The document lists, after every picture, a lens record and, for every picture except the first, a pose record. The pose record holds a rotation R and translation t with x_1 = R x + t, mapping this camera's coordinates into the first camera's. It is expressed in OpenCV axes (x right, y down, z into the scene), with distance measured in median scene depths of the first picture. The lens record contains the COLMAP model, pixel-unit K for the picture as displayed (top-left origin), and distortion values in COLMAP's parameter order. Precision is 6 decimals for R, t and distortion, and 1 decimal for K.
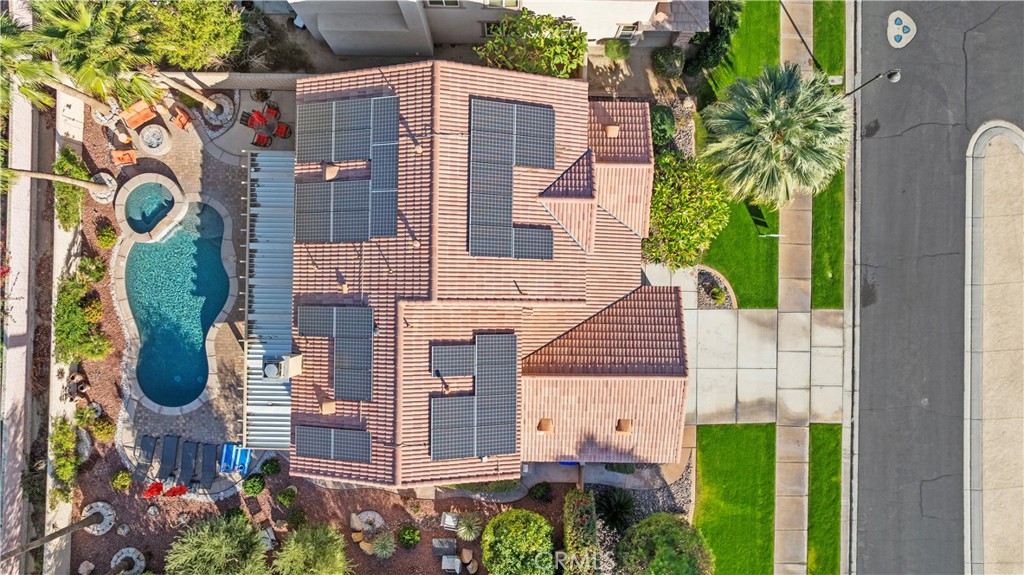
lens RADIAL K [[729.7, 0, 521.6], [0, 729.7, 288.2], [0, 0, 1]] dist [-0.028750, 0.024391]
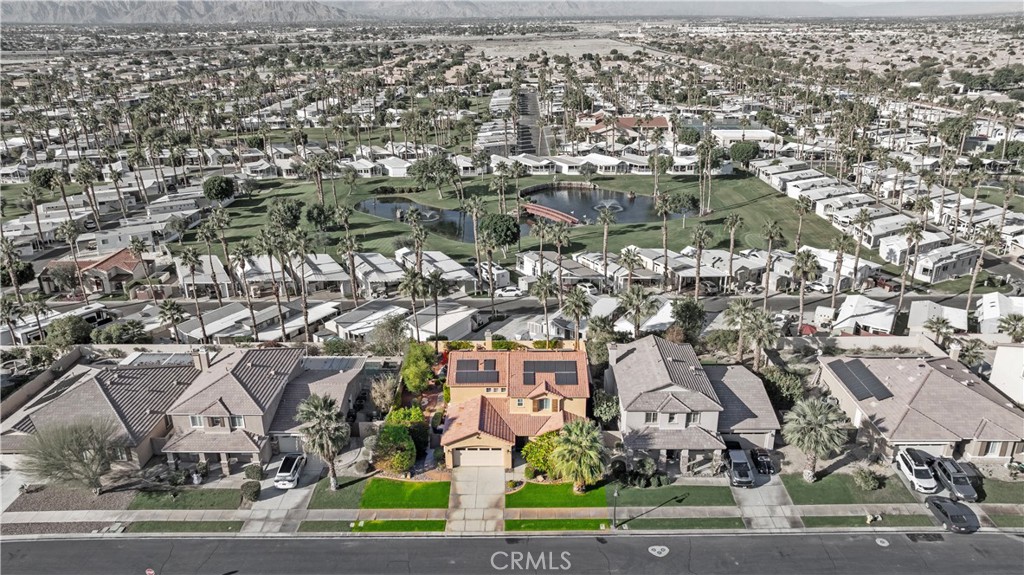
lens RADIAL K [[729.7, 0, 513.3], [0, 729.7, 280.8], [0, 0, 1]] dist [-0.028750, 0.024391]
pose [[0.001336, 0.312976, -0.949760, 2.116648], [-0.999806, 0.019075, 0.004880, -0.016498], [0.019644, 0.949570, 0.312941, -0.225950]]
